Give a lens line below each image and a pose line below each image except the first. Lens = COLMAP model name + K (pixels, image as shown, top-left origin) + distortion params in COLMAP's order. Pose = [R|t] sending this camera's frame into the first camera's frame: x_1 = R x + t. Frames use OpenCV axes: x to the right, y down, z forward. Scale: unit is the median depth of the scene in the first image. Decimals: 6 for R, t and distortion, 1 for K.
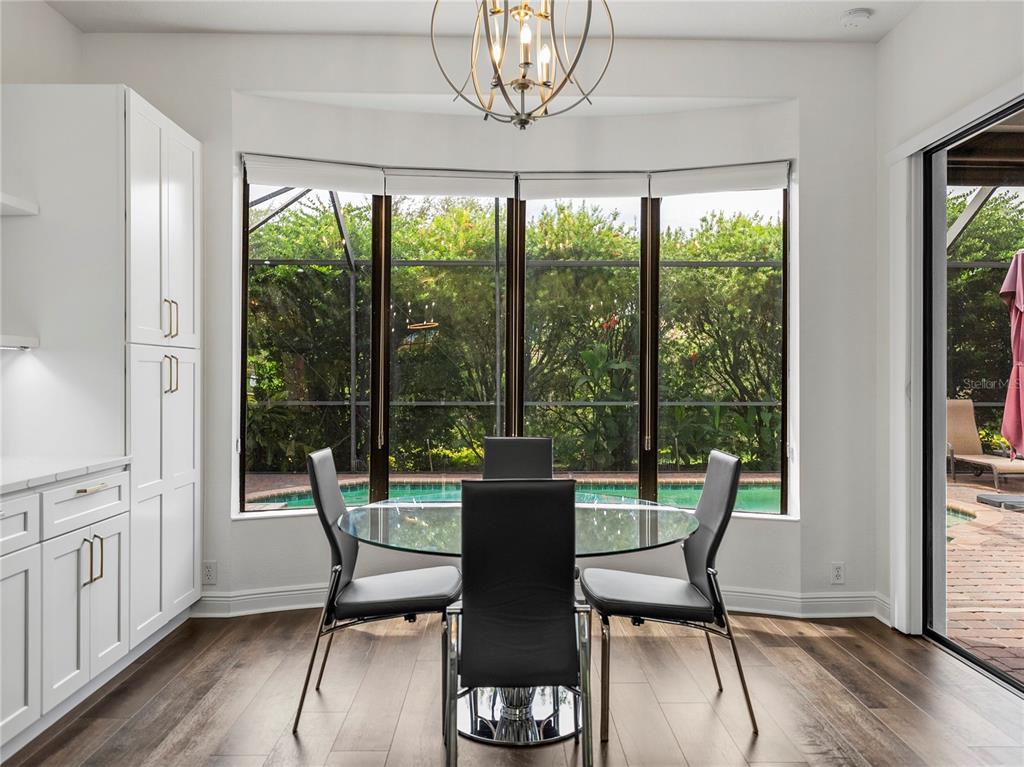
lens RADIAL K [[786.0, 0, 512.4], [0, 786.0, 377.5], [0, 0, 1]] dist [0.002098, 0.004244]
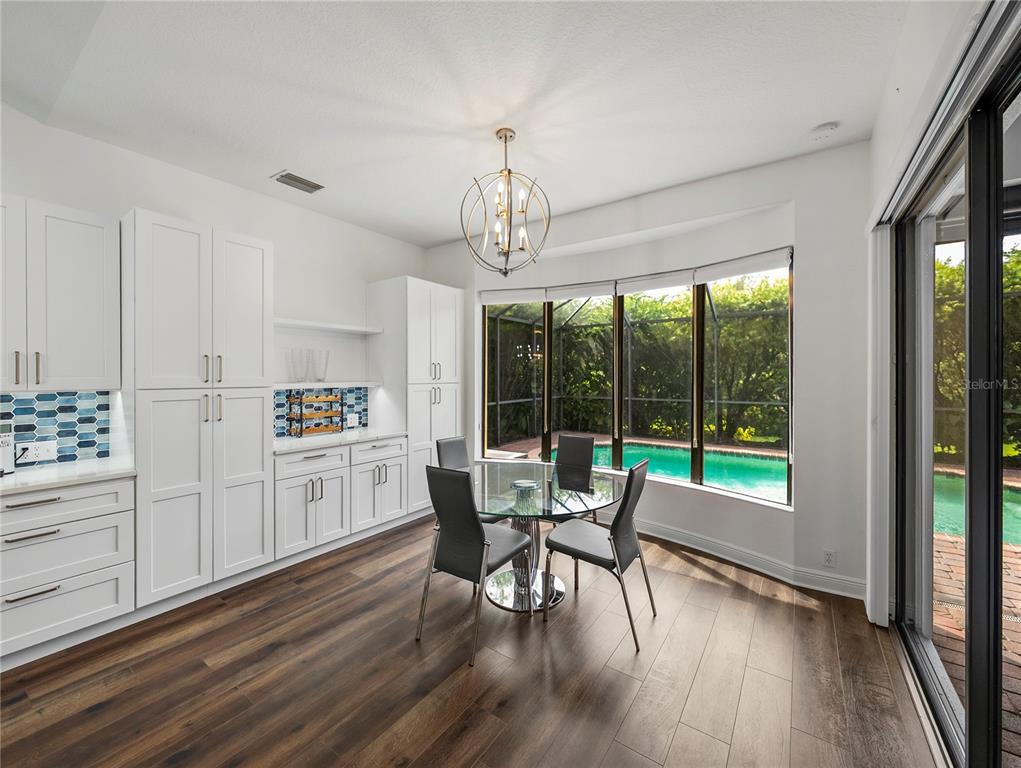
lens RADIAL K [[409.9, 0, 512.2], [0, 409.9, 377.2], [0, 0, 1]] dist [-0.000440, -0.000517]
pose [[0.809427, -0.000265, -0.587220, 0.381986], [0.000569, 1.000000, 0.000333, -0.050222], [0.587220, -0.000604, 0.809427, 0.142775]]
